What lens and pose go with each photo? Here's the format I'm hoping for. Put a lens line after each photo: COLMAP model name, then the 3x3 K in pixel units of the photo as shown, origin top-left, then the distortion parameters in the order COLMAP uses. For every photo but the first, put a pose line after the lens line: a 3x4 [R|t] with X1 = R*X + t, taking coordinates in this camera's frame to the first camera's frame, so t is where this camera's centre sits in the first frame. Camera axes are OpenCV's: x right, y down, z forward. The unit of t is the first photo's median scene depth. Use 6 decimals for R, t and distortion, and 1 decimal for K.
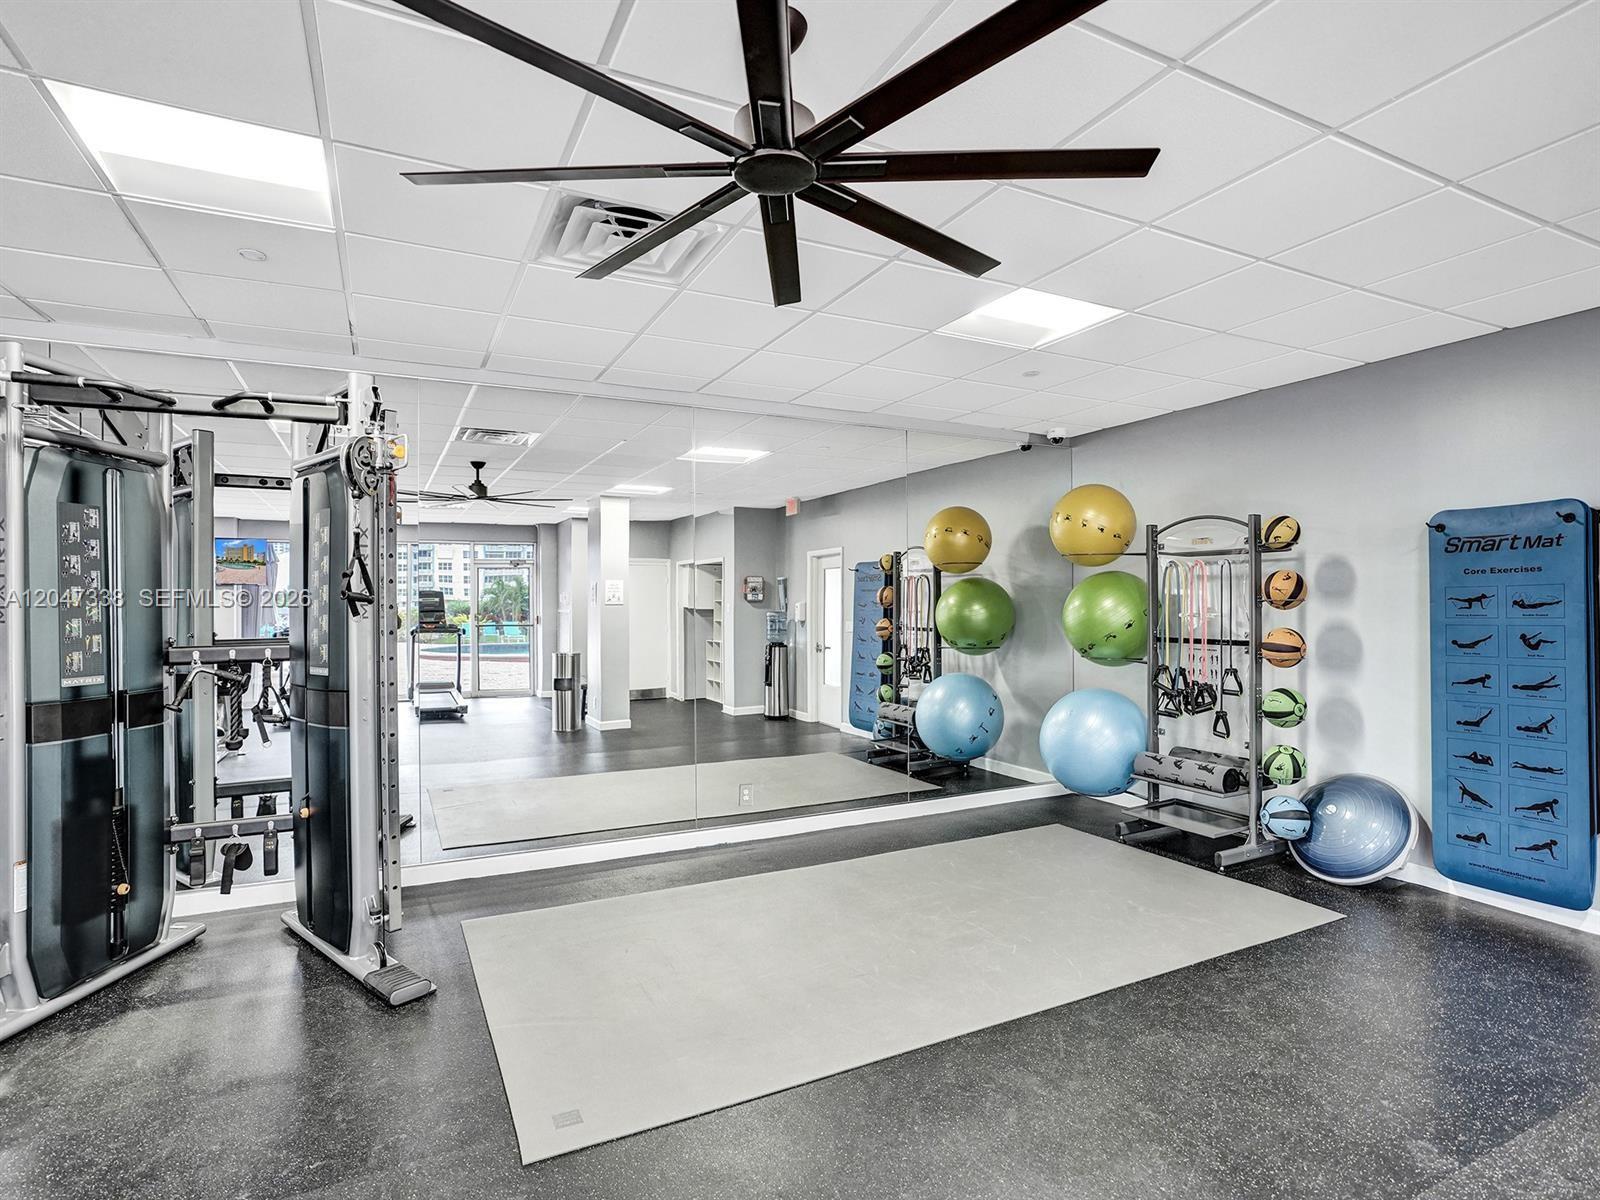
lens RADIAL K [[823.1, 0, 800.4], [0, 823.1, 604.2], [0, 0, 1]] dist [-0.002512, 0.000022]
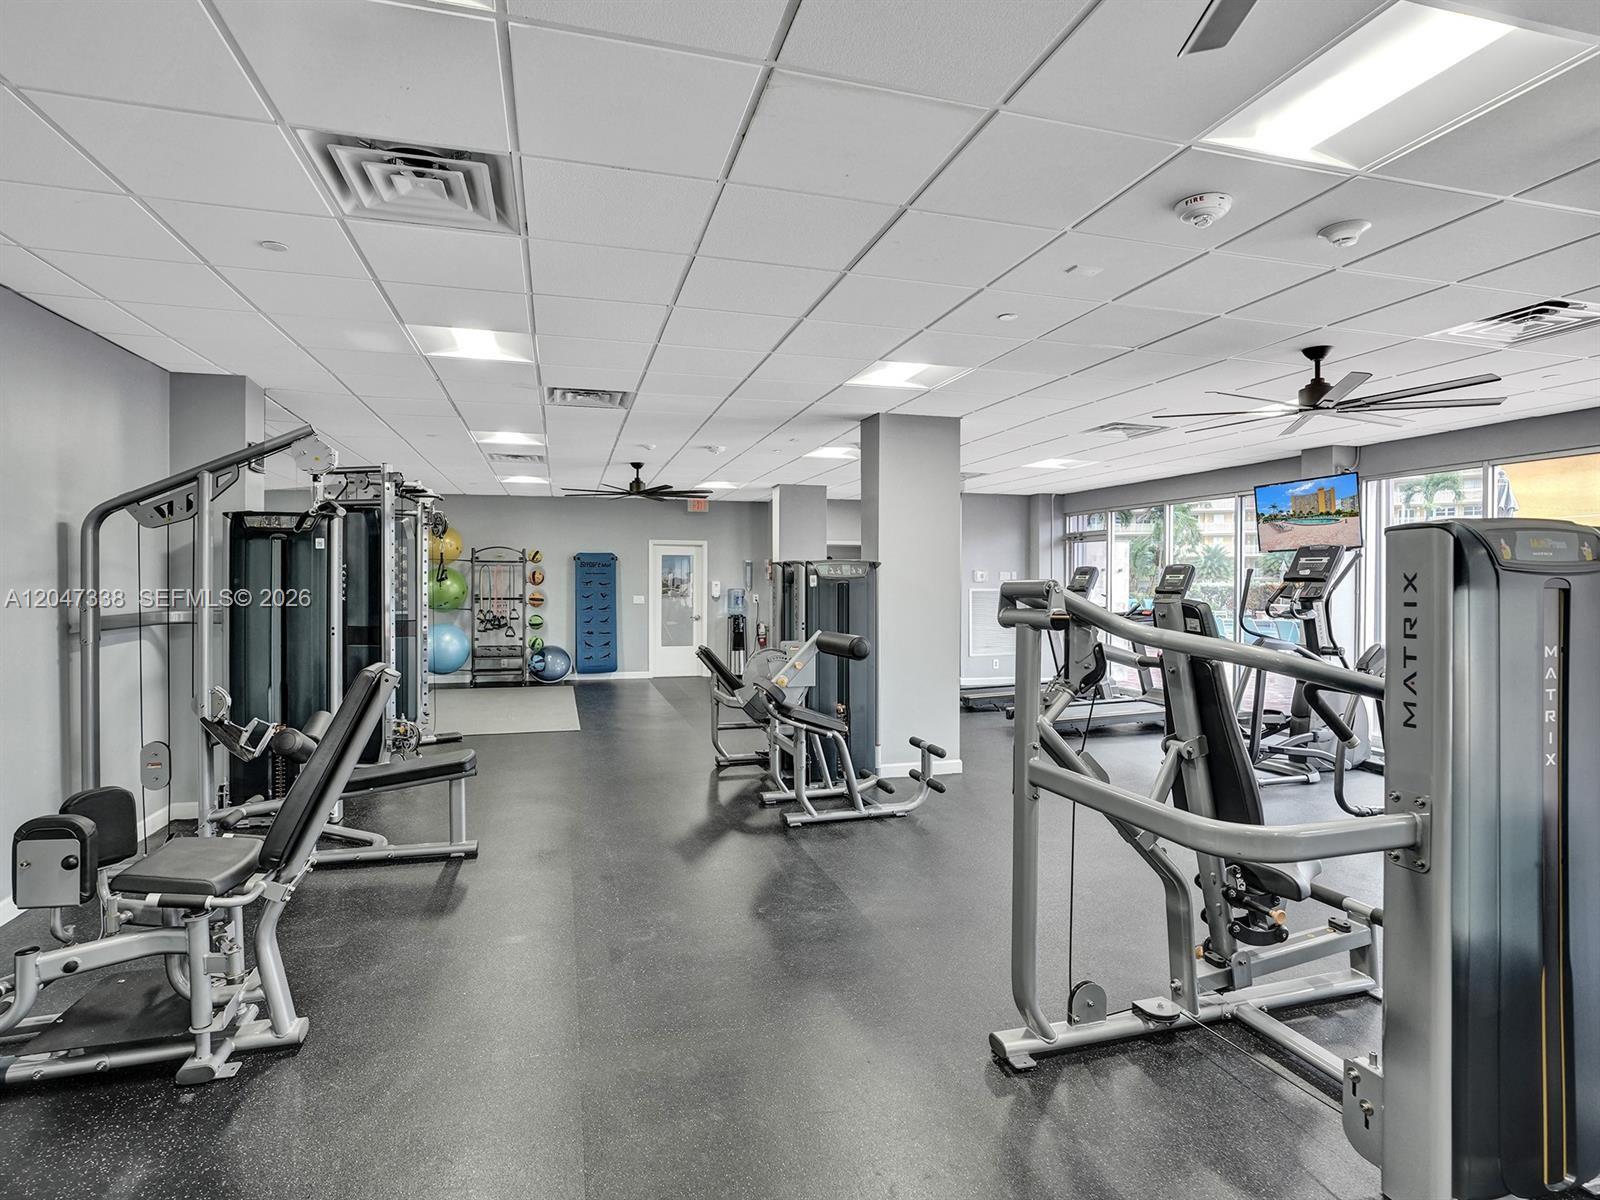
lens RADIAL K [[823.1, 0, 799.0], [0, 823.1, 593.2], [0, 0, 1]] dist [-0.002512, 0.000022]
pose [[0.181757, -0.001152, 0.983343, -1.802837], [0.002593, 0.999996, 0.000692, 0.030674], [-0.983340, 0.002424, 0.181759, -0.313283]]
